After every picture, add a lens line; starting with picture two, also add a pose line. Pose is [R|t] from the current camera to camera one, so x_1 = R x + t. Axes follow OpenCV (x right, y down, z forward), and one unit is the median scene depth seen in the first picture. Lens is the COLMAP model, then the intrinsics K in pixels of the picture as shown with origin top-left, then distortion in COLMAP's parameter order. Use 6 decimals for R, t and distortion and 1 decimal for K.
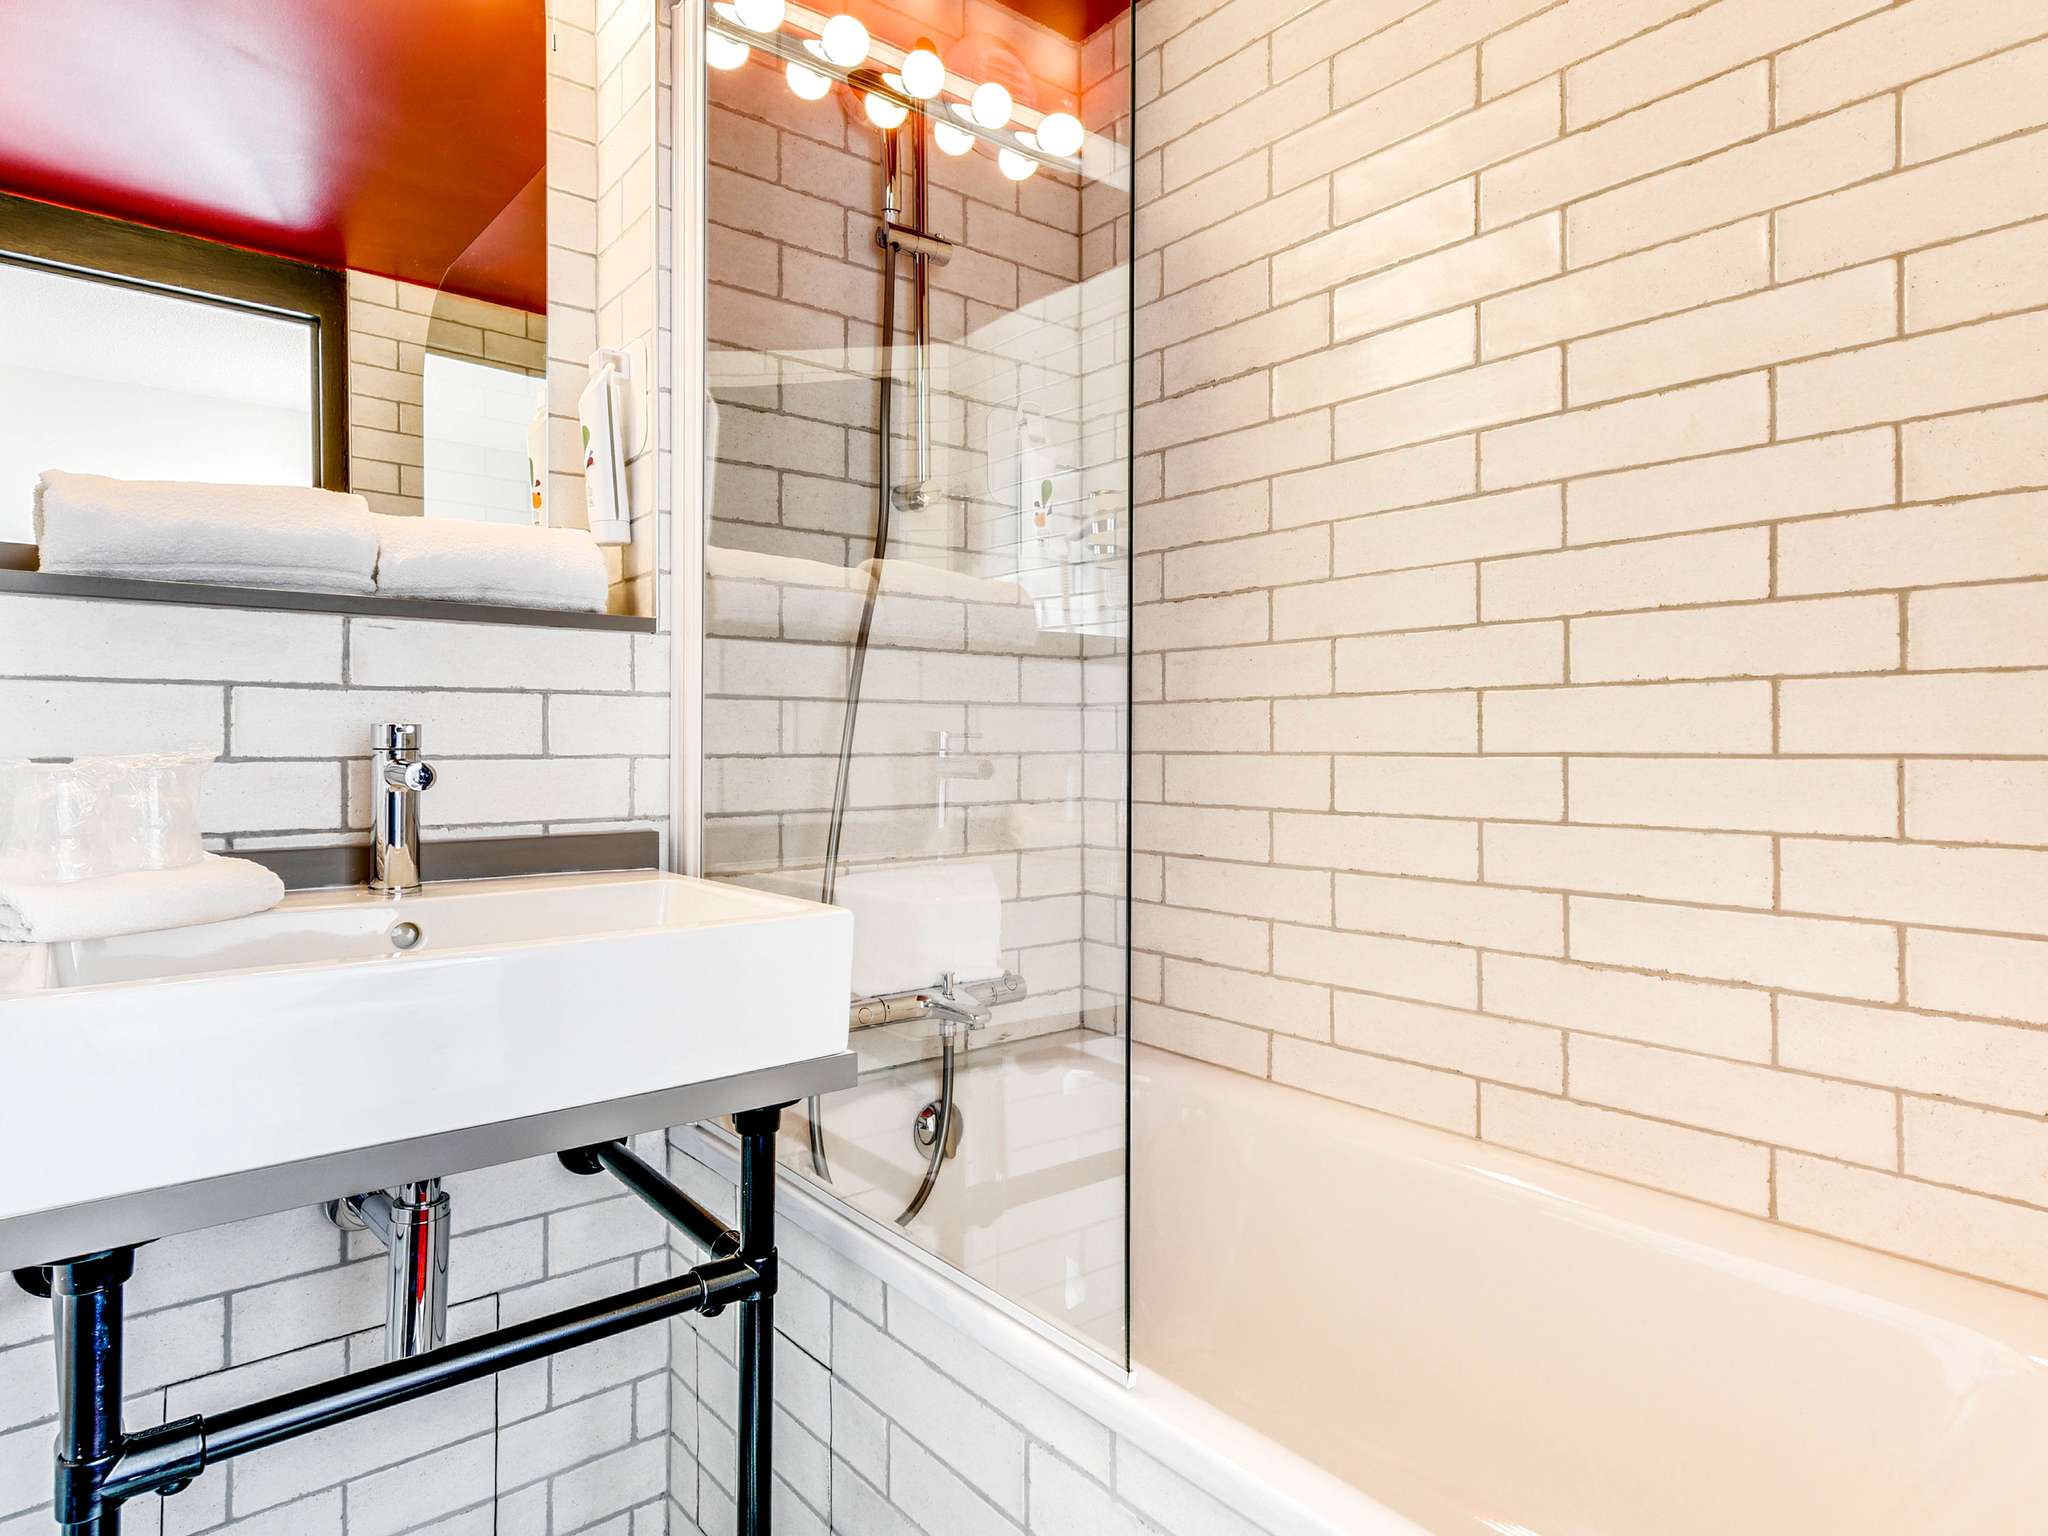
lens RADIAL K [[1175.7, 0, 1016.5], [0, 1175.7, 757.9], [0, 0, 1]] dist [0.018136, -0.000066]
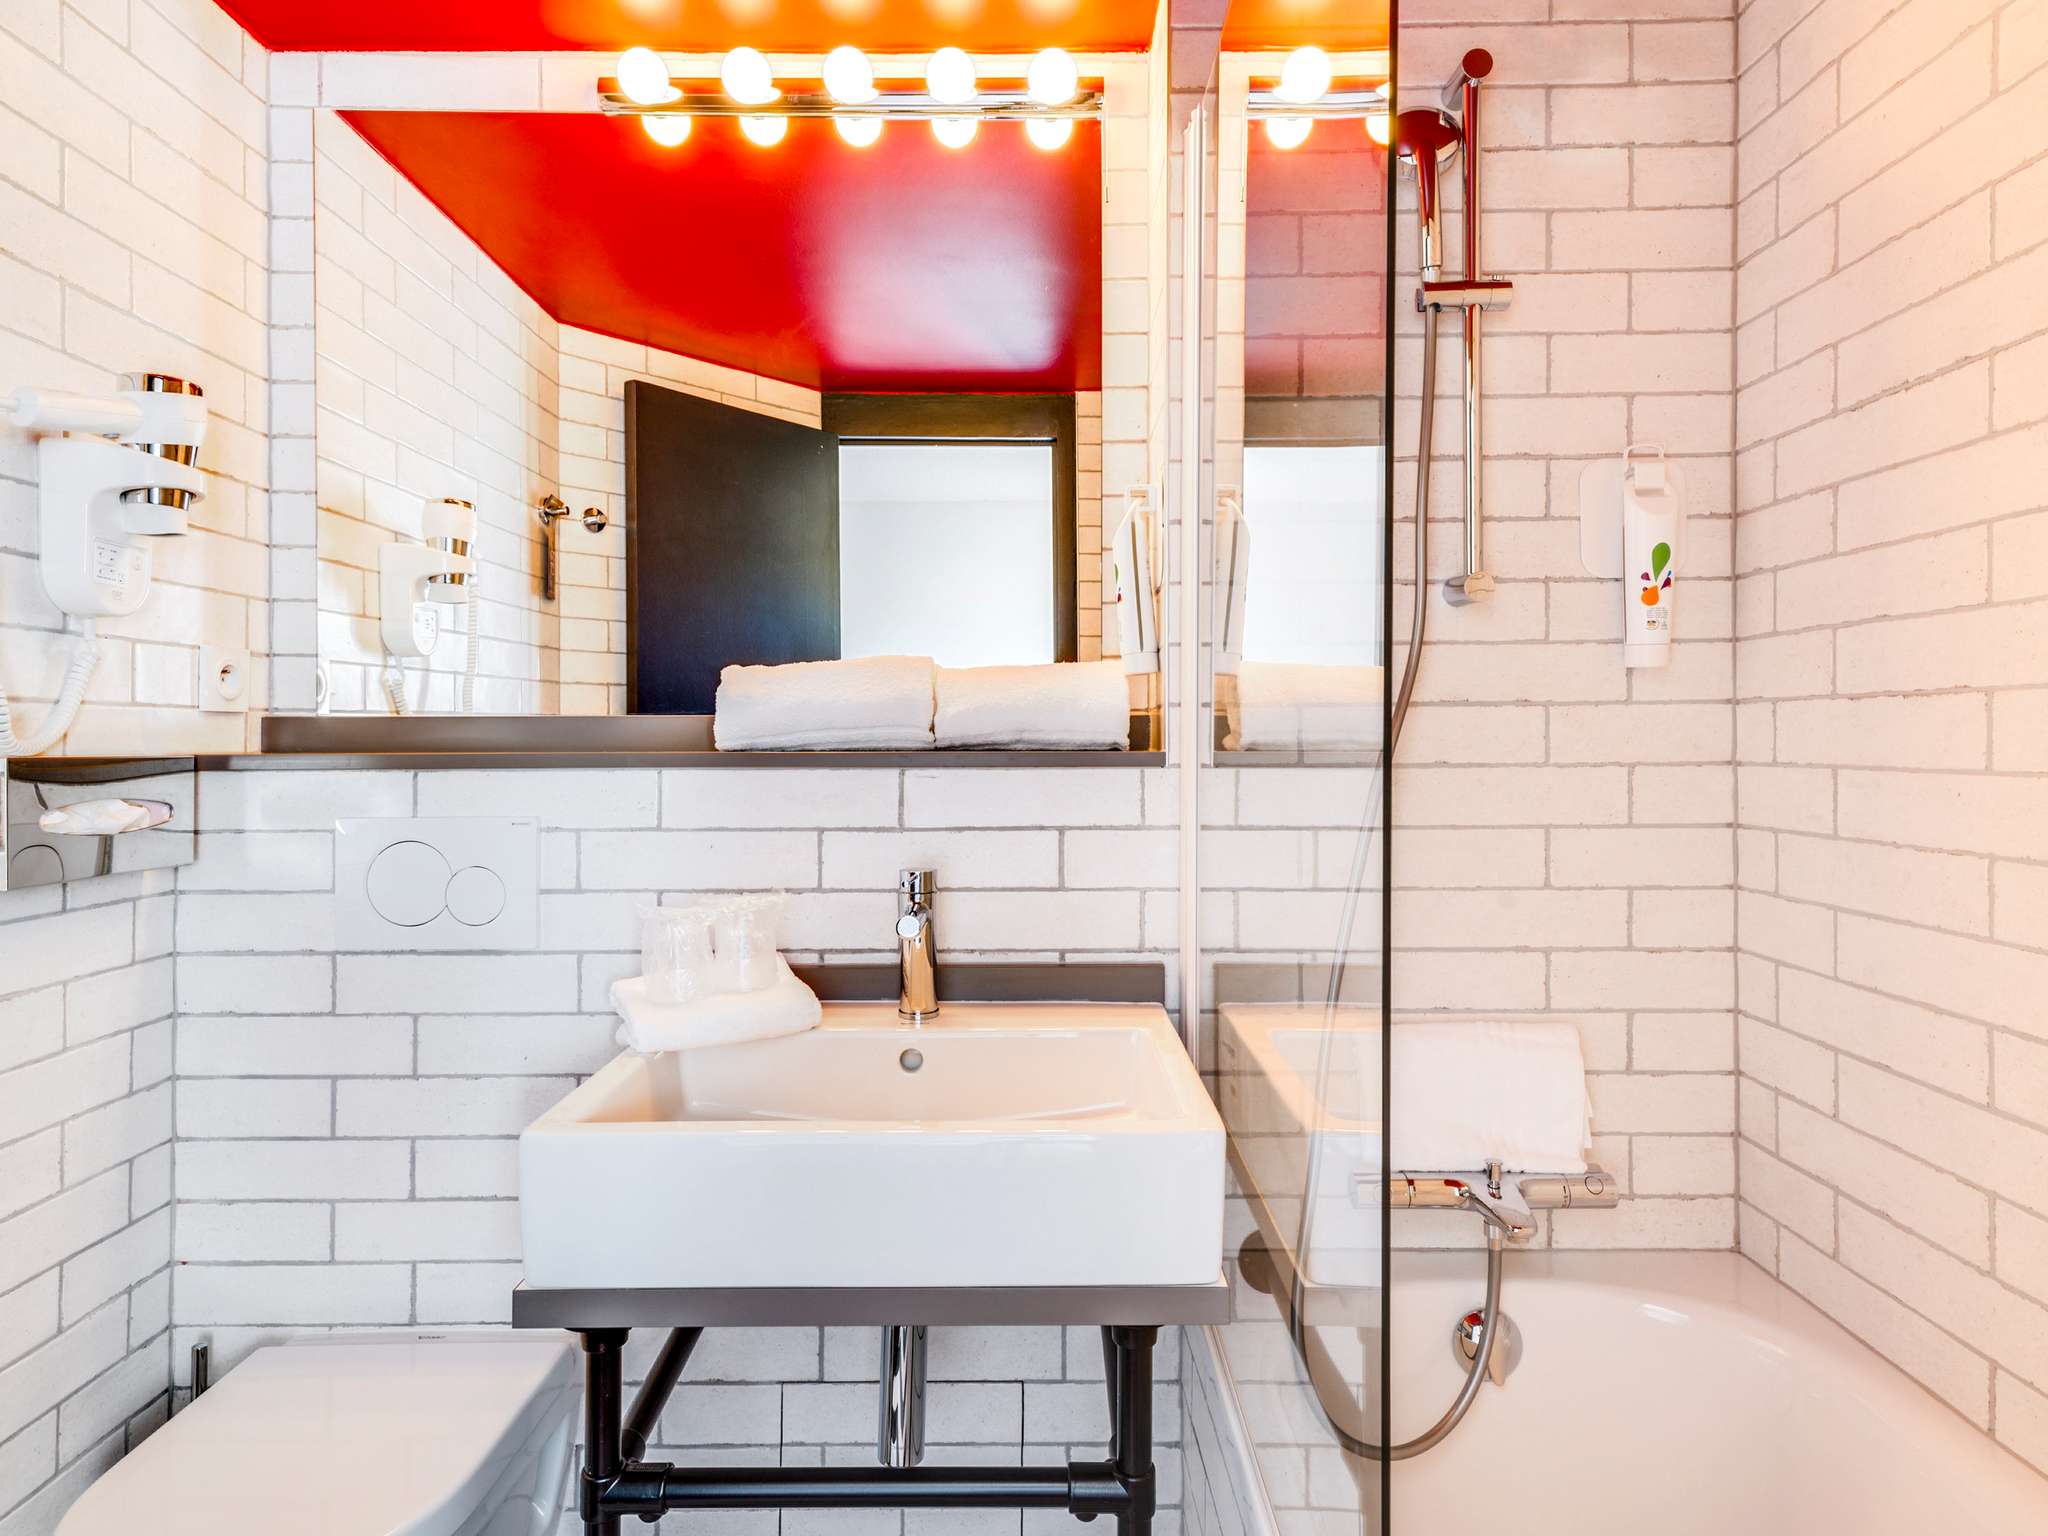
lens RADIAL K [[1175.7, 0, 1016.5], [0, 1175.7, 757.9], [0, 0, 1]] dist [0.018136, -0.000066]
pose [[0.772690, -0.000909, -0.634782, 0.217578], [0.004581, 0.999981, 0.004144, -0.111151], [0.634766, -0.006110, 0.772680, 0.138285]]
